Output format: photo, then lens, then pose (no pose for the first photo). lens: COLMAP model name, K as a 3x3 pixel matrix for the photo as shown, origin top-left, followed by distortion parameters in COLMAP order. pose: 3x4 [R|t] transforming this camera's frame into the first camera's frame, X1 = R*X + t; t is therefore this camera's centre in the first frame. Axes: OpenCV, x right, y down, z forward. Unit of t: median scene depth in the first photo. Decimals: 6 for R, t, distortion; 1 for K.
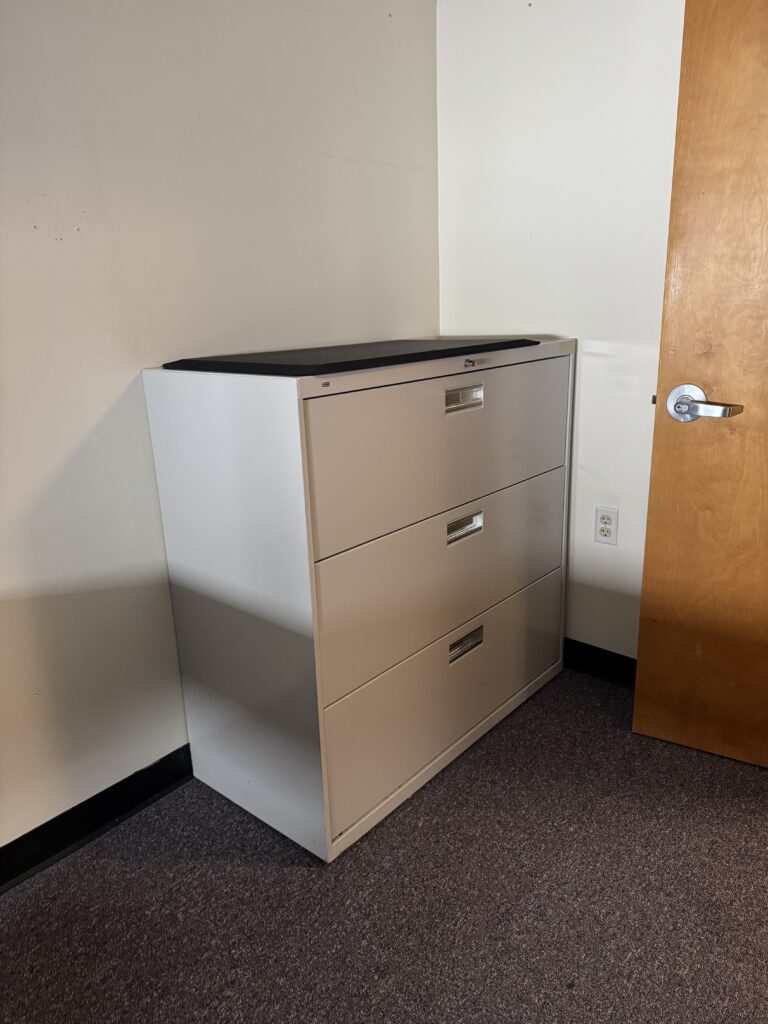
lens RADIAL K [[728.8, 0, 383.7], [0, 728.8, 511.3], [0, 0, 1]] dist [0.019544, -0.020733]
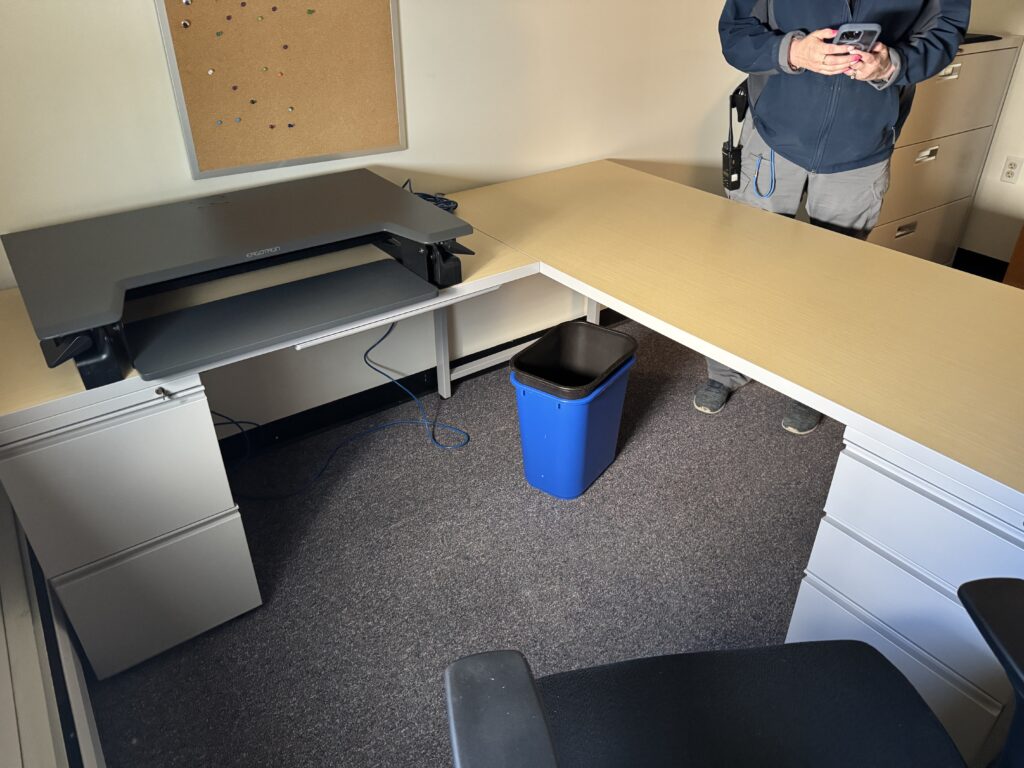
lens RADIAL K [[728.8, 0, 513.0], [0, 728.8, 384.4], [0, 0, 1]] dist [0.019544, -0.020733]
pose [[0.969923, 0.143631, -0.196516, -0.336716], [-0.090714, 0.962480, 0.255739, 0.153628], [0.225875, -0.230221, 0.946562, -0.774358]]
